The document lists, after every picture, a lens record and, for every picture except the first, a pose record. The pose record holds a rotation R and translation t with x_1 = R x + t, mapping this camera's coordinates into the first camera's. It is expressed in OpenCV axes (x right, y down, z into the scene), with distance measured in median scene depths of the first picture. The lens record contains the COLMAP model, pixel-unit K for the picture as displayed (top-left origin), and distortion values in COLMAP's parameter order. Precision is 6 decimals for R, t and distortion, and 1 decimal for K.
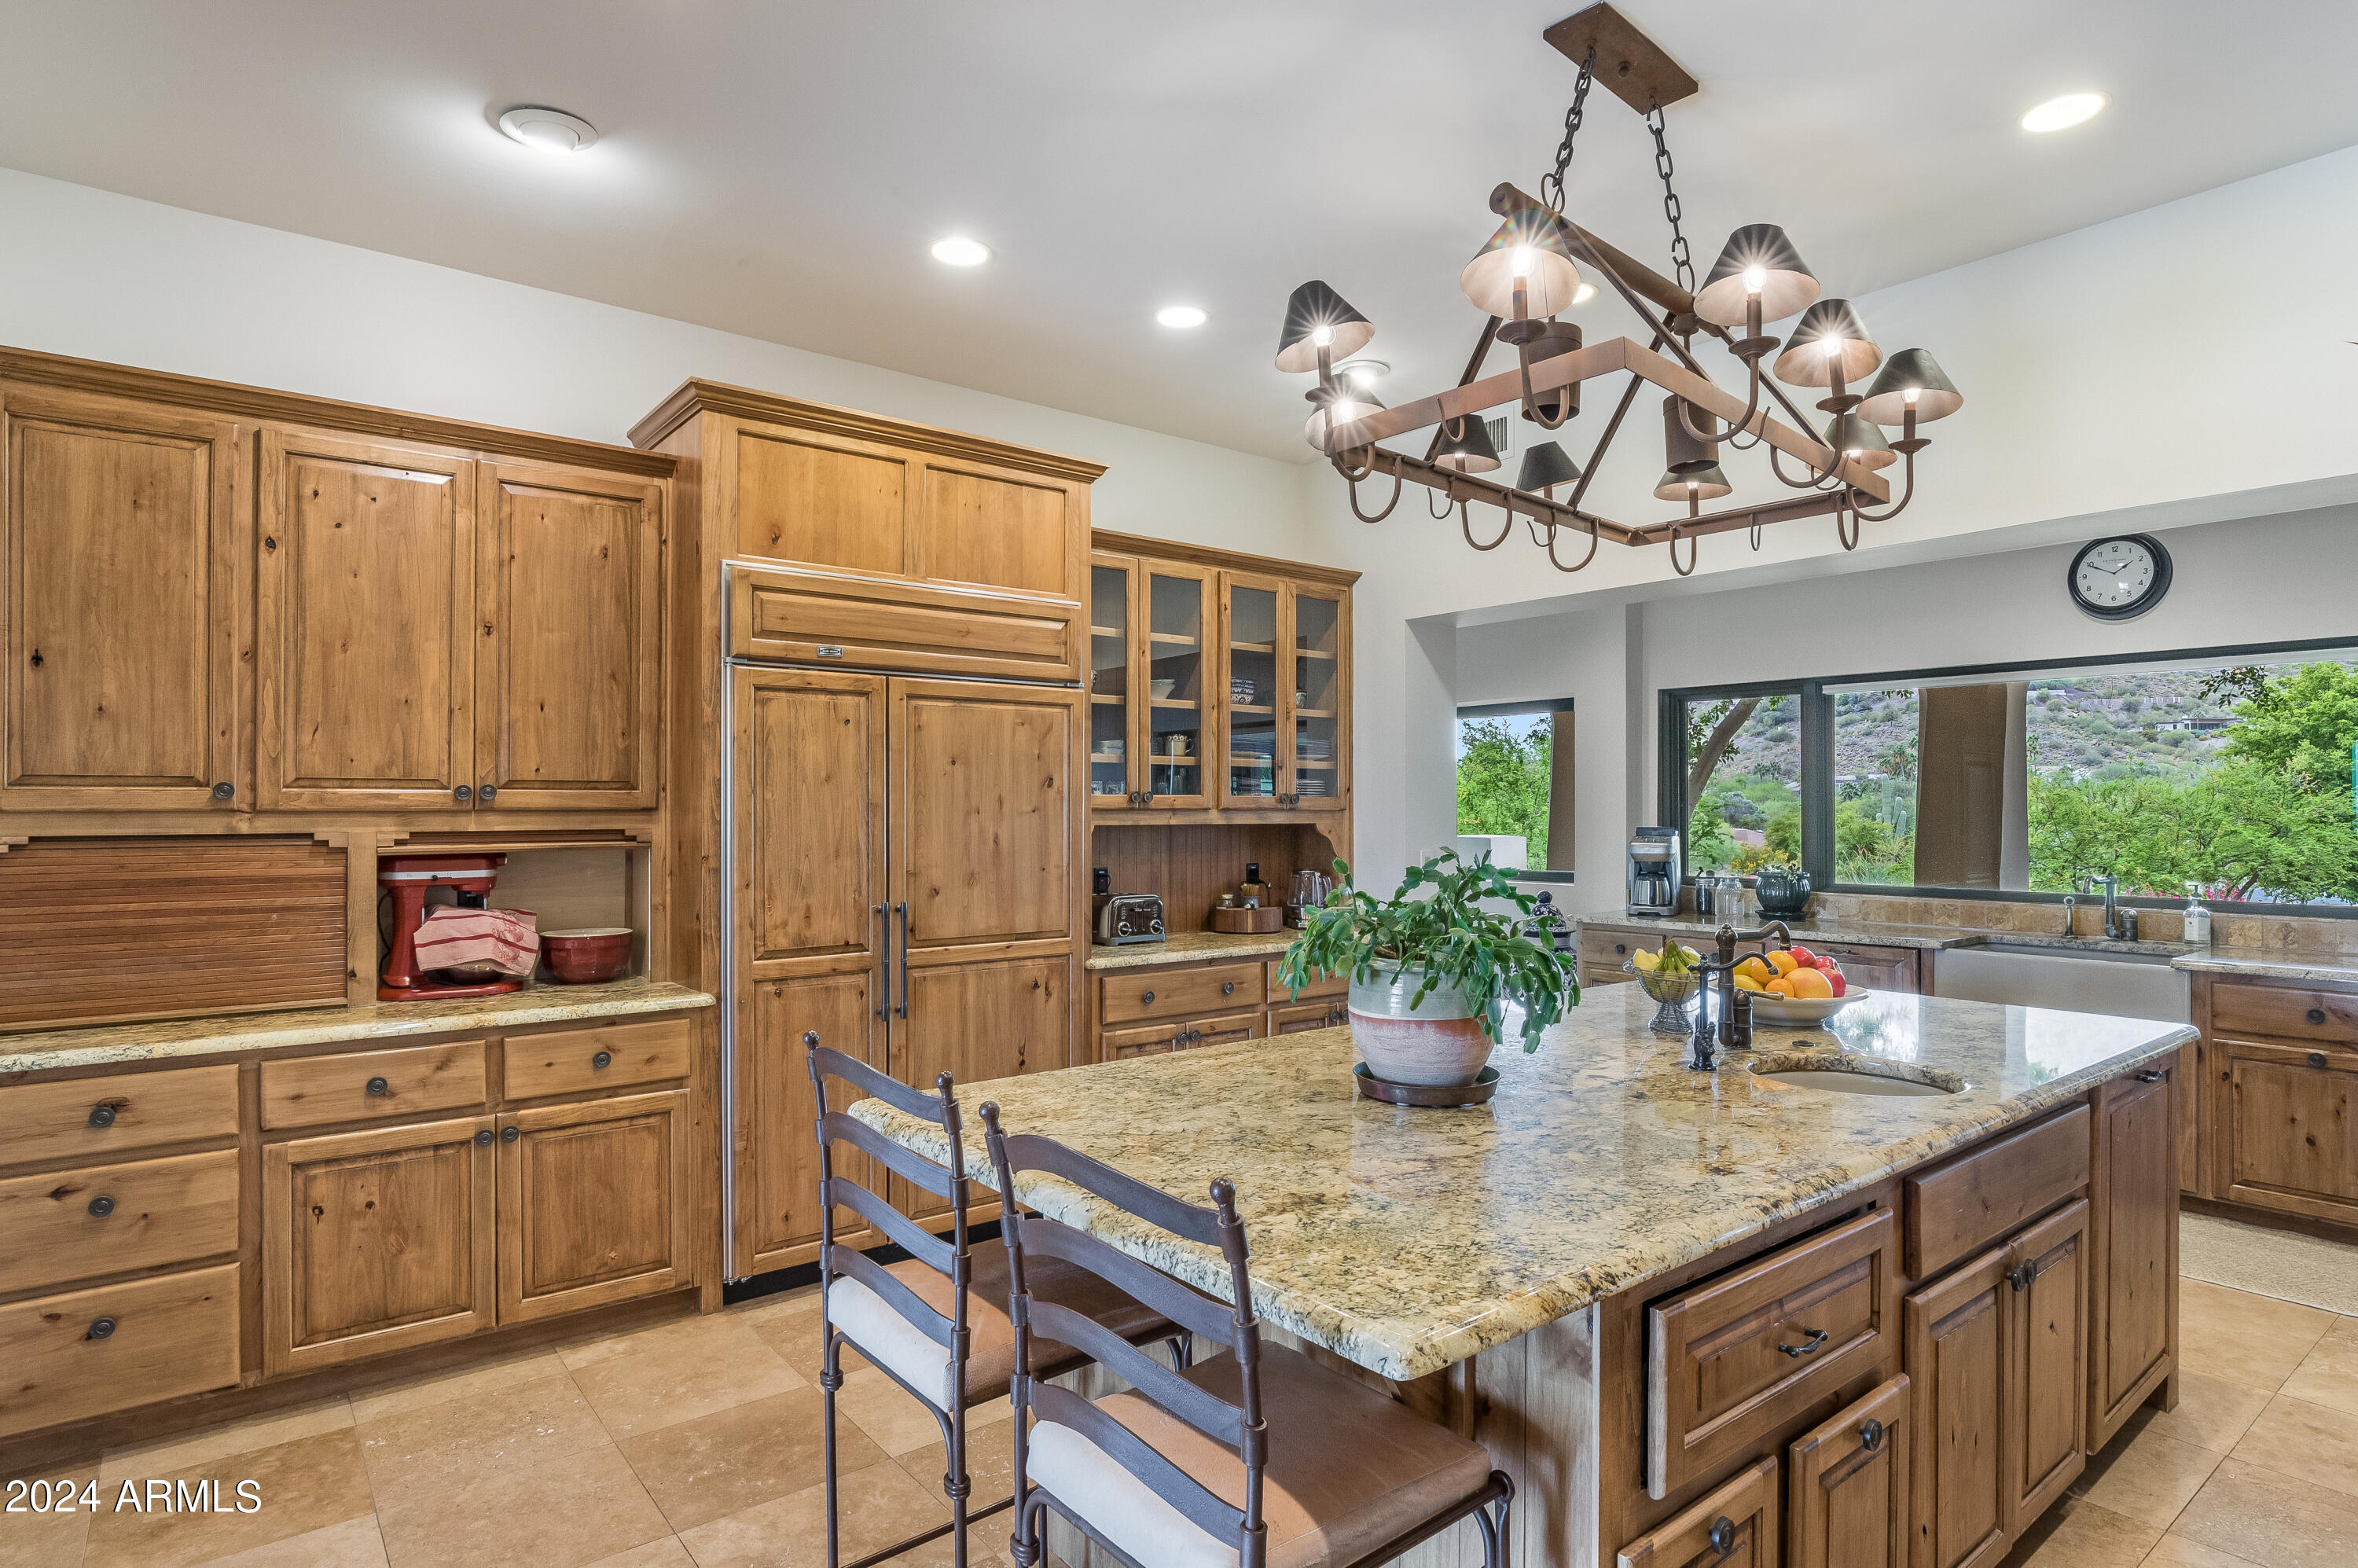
lens RADIAL K [[1264.4, 0, 1189.4], [0, 1264.4, 793.2], [0, 0, 1]] dist [-0.015606, -0.001039]
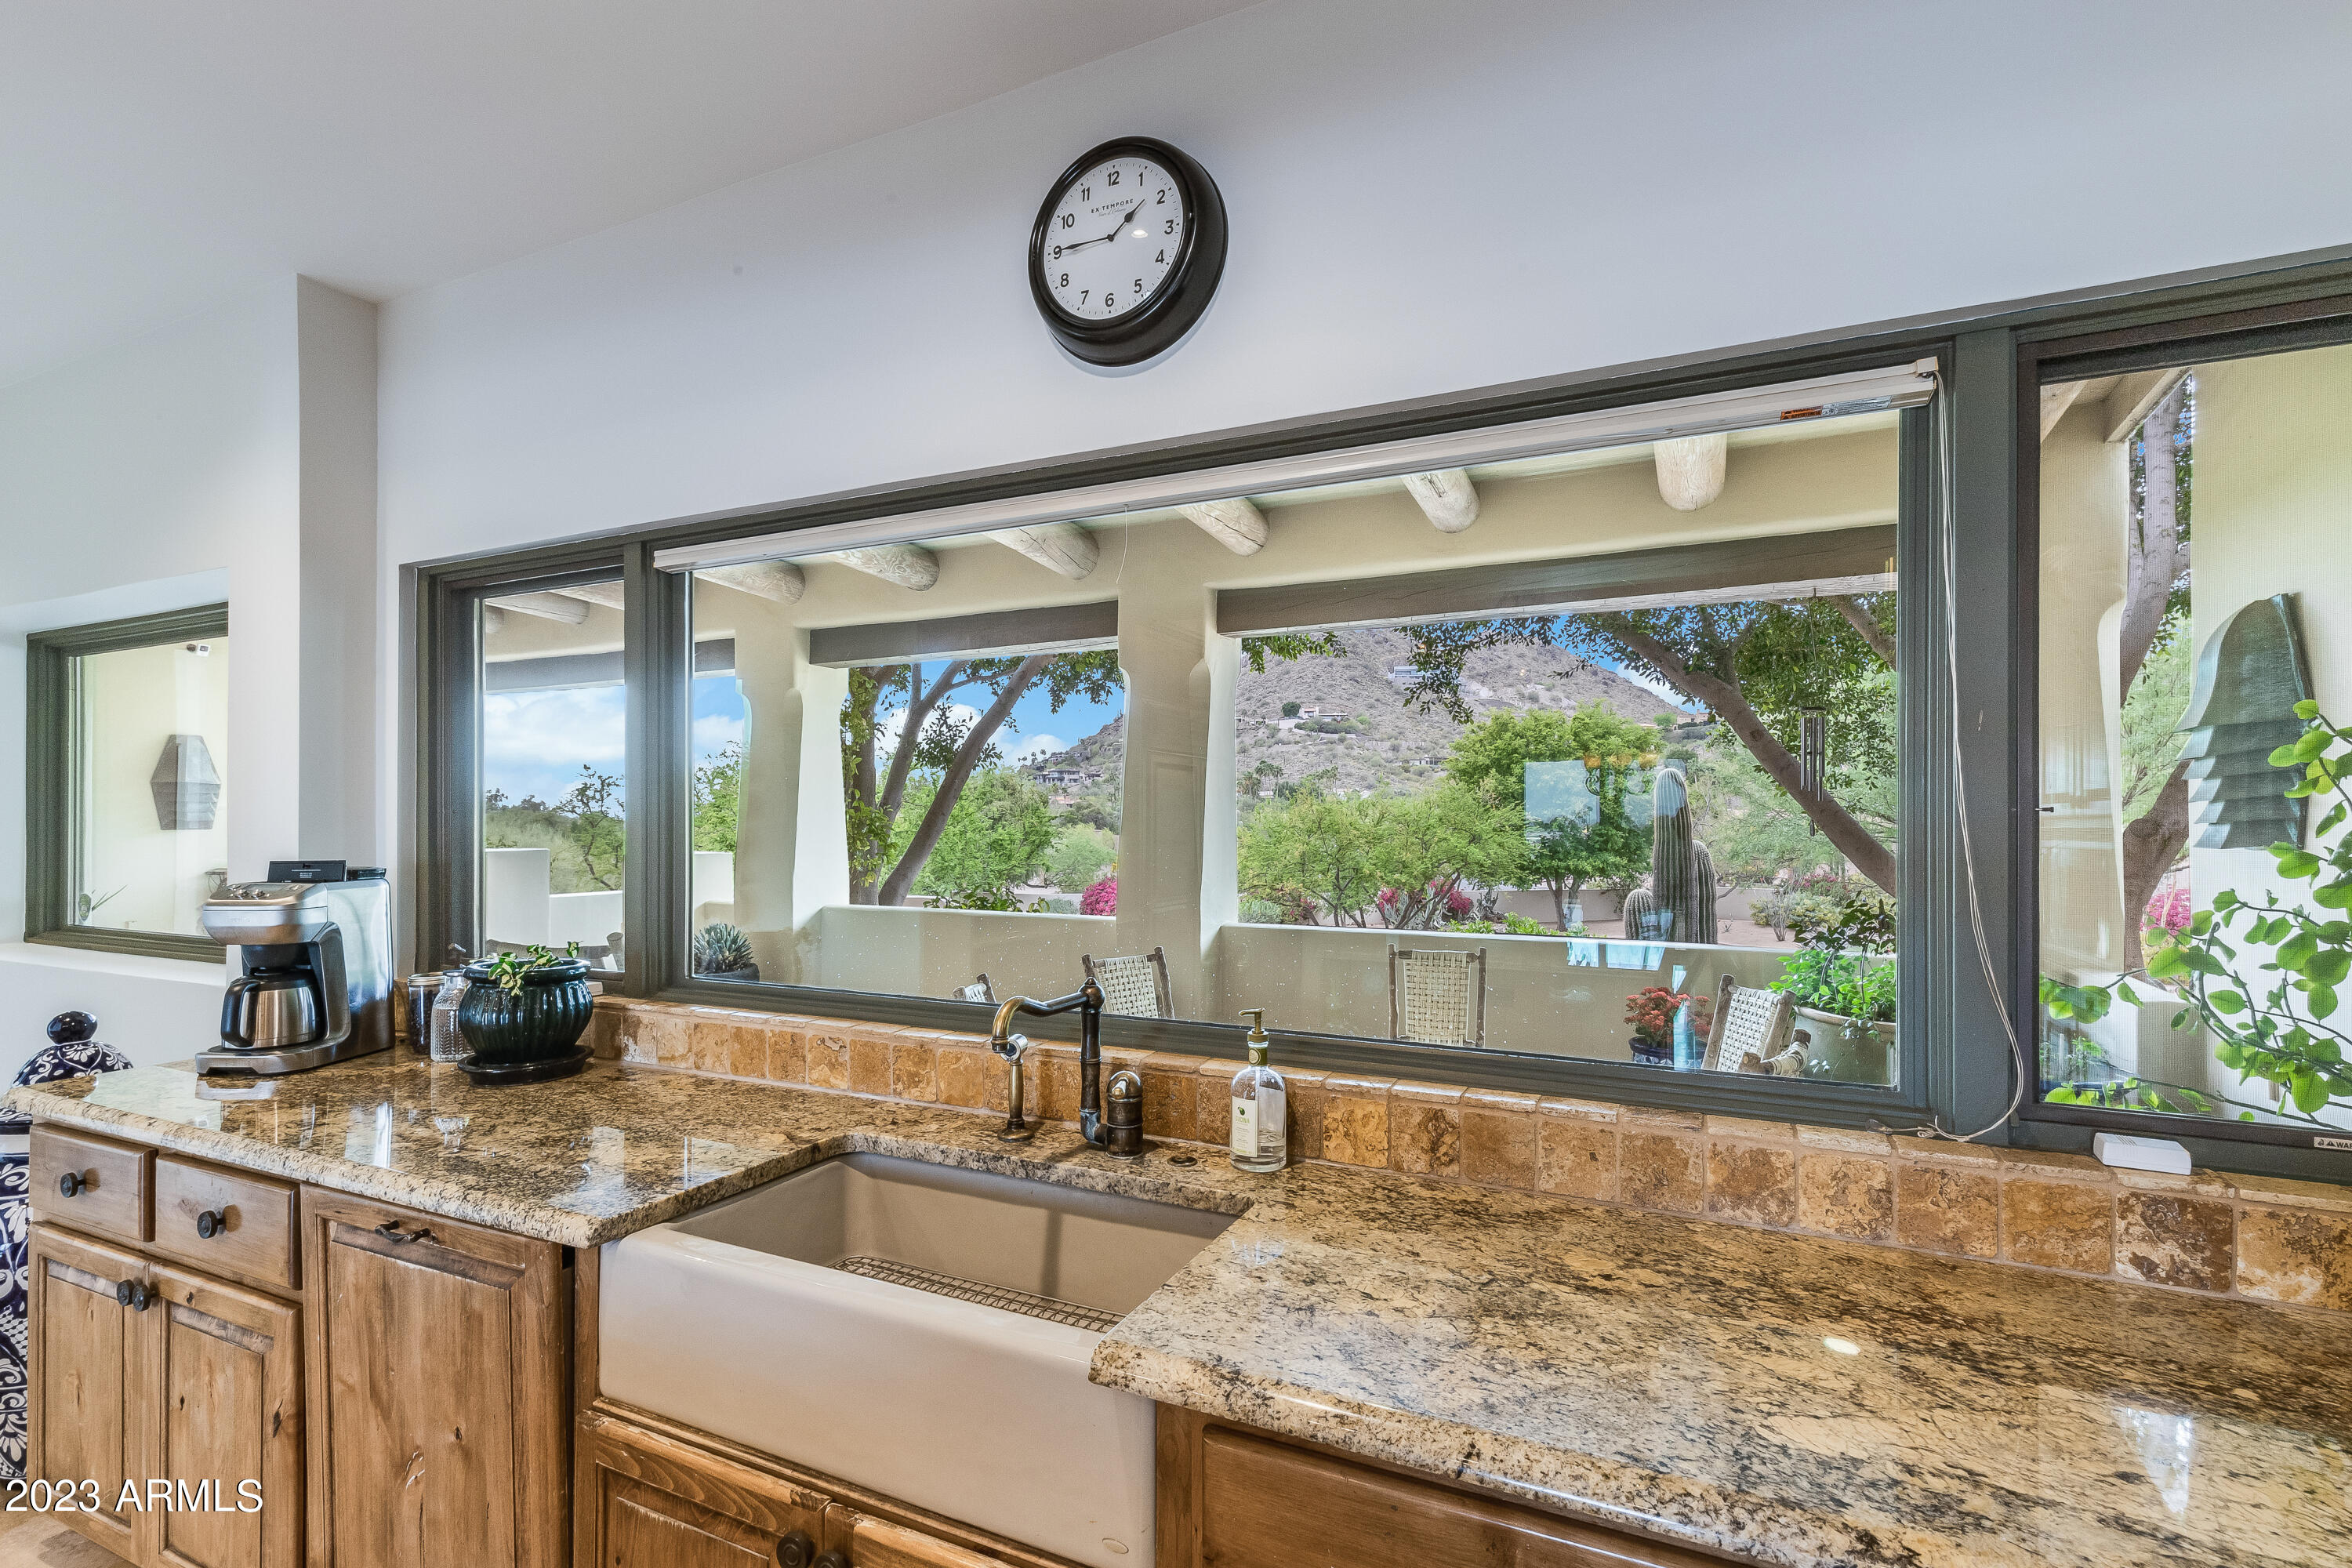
lens RADIAL K [[1059.7, 0, 1195.4], [0, 1059.7, 822.1], [0, 0, 1]] dist [0.001849, 0.000248]
pose [[0.897767, 0.001322, 0.440468, 0.827774], [-0.008126, 0.999875, 0.013561, 0.011313], [-0.440395, -0.015754, 0.897666, 0.916842]]
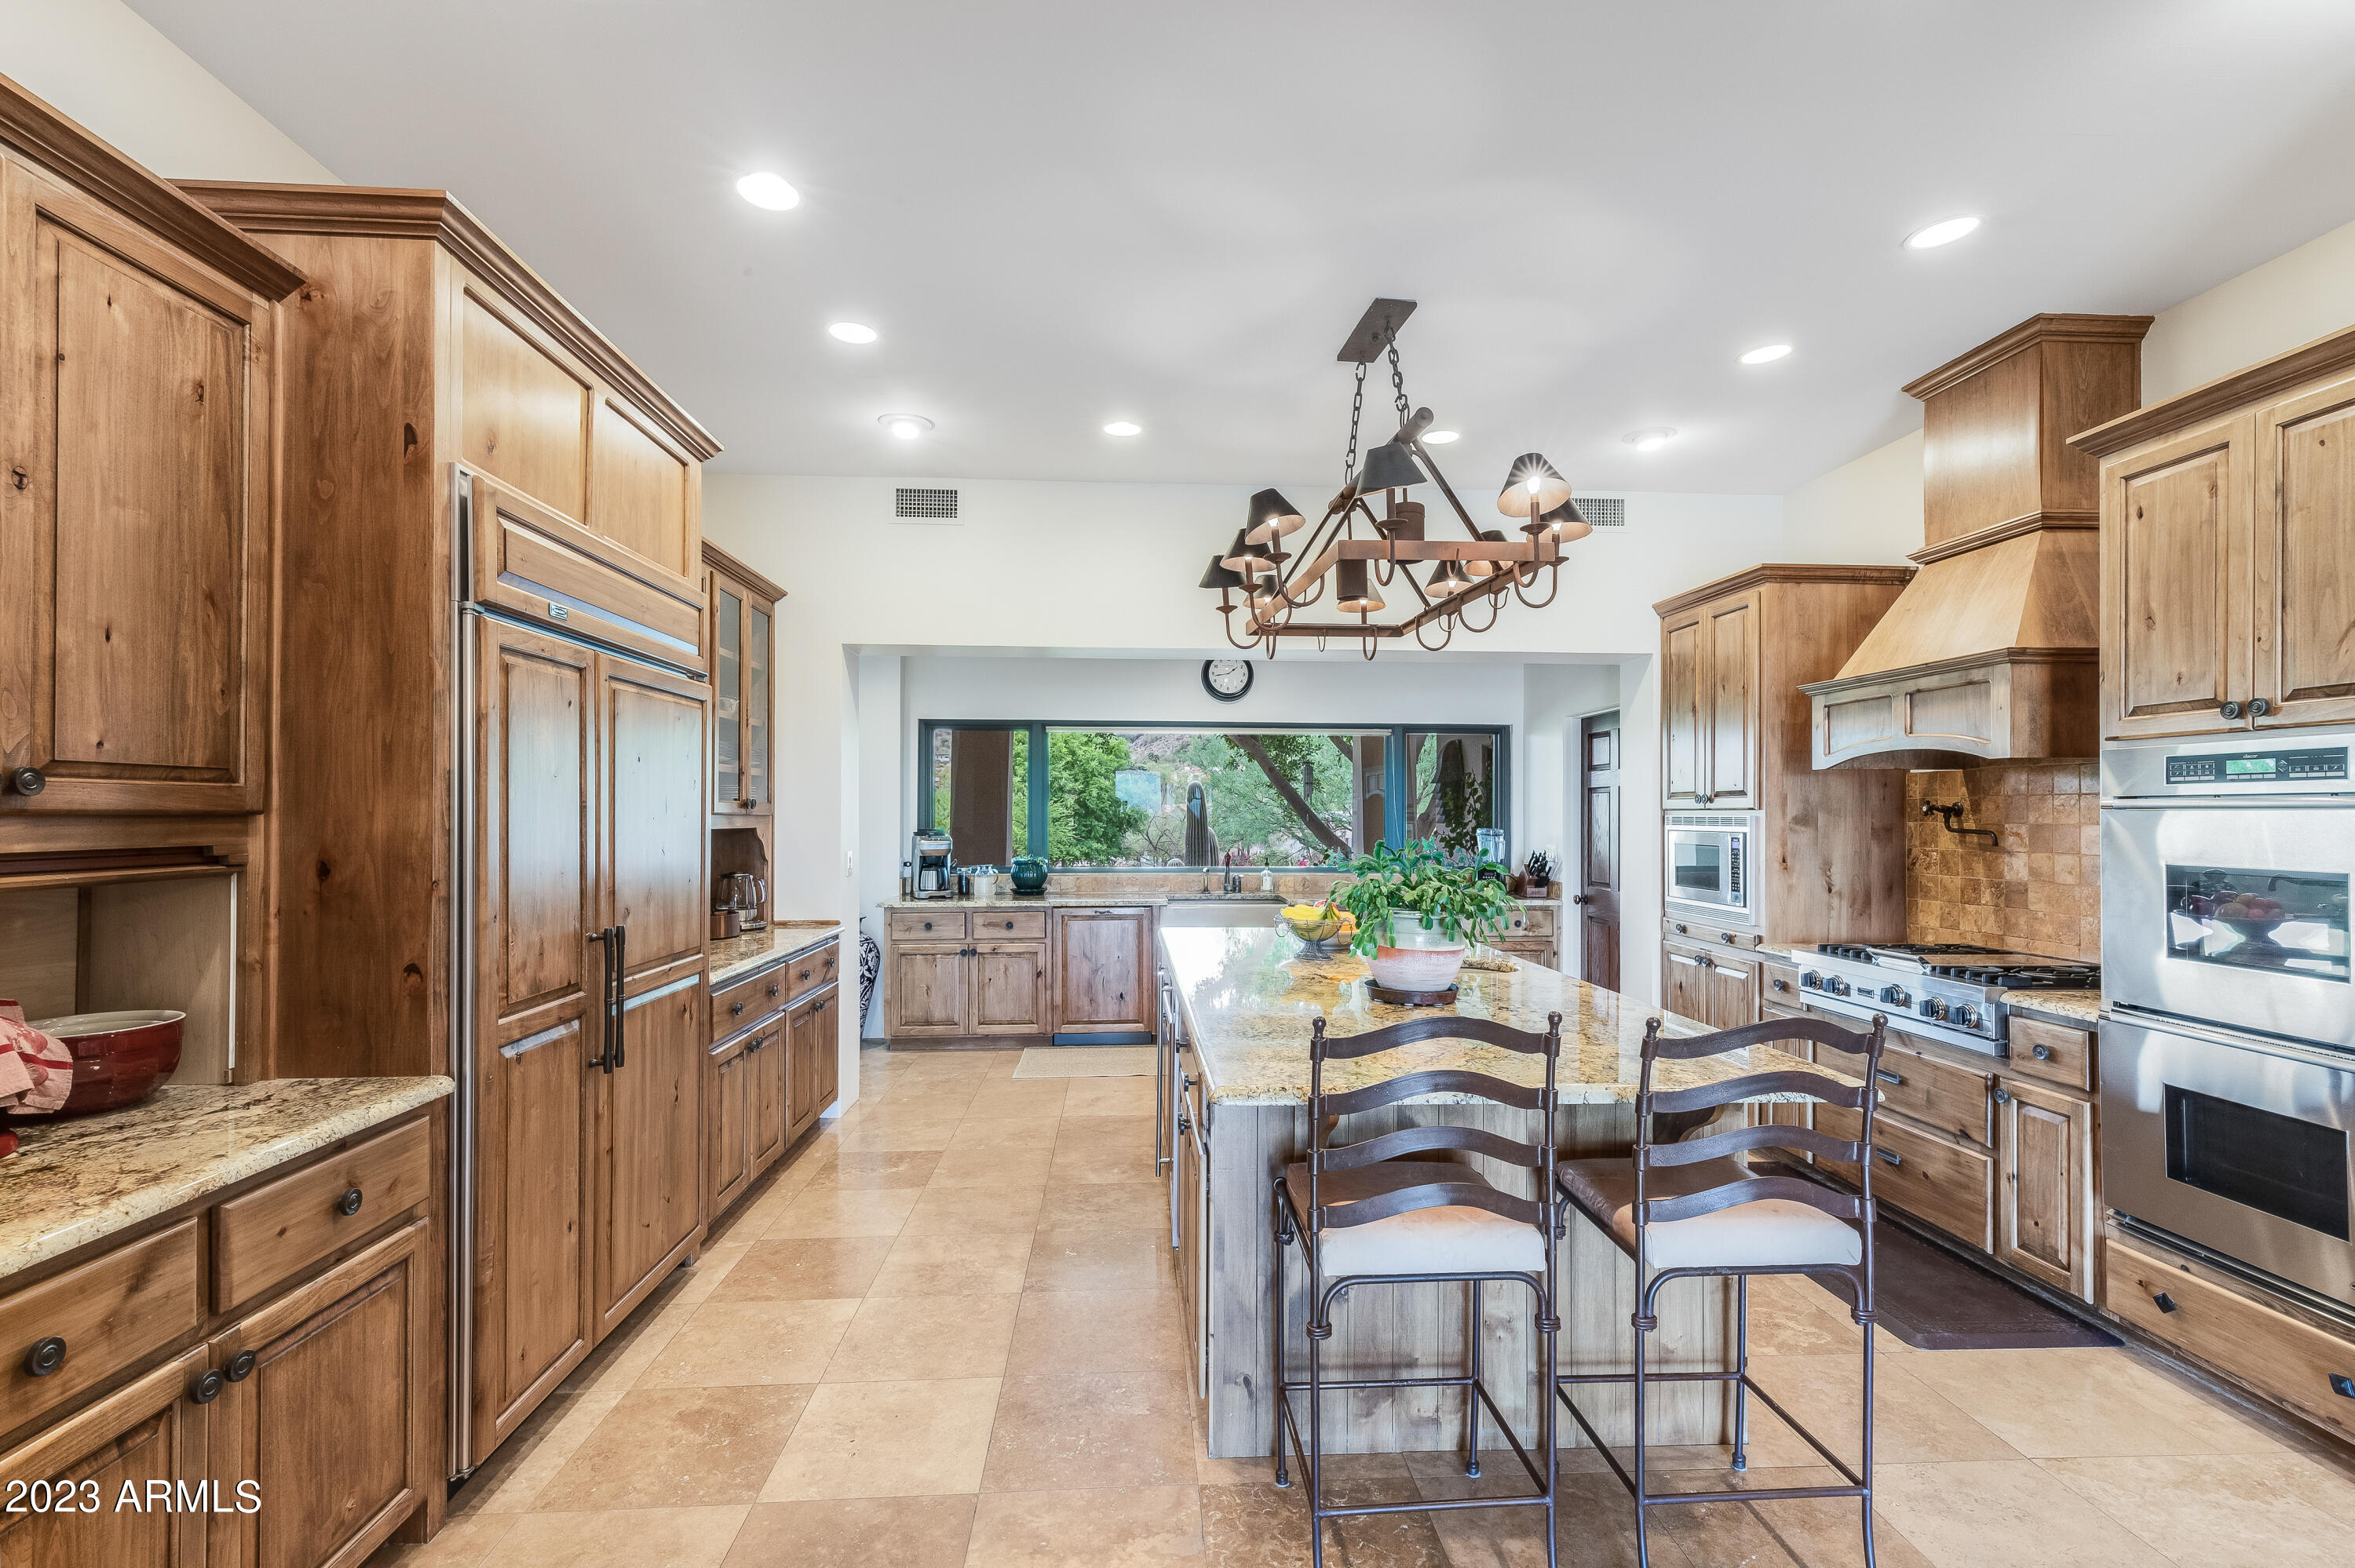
lens RADIAL K [[1068.5, 0, 1192.0], [0, 1068.5, 805.6], [0, 0, 1]] dist [0.014764, -0.000324]
pose [[0.569364, 0.007475, 0.822052, -0.623207], [-0.011887, 0.999929, -0.000859, 0.003704], [-0.822000, -0.009283, 0.569412, 0.306917]]
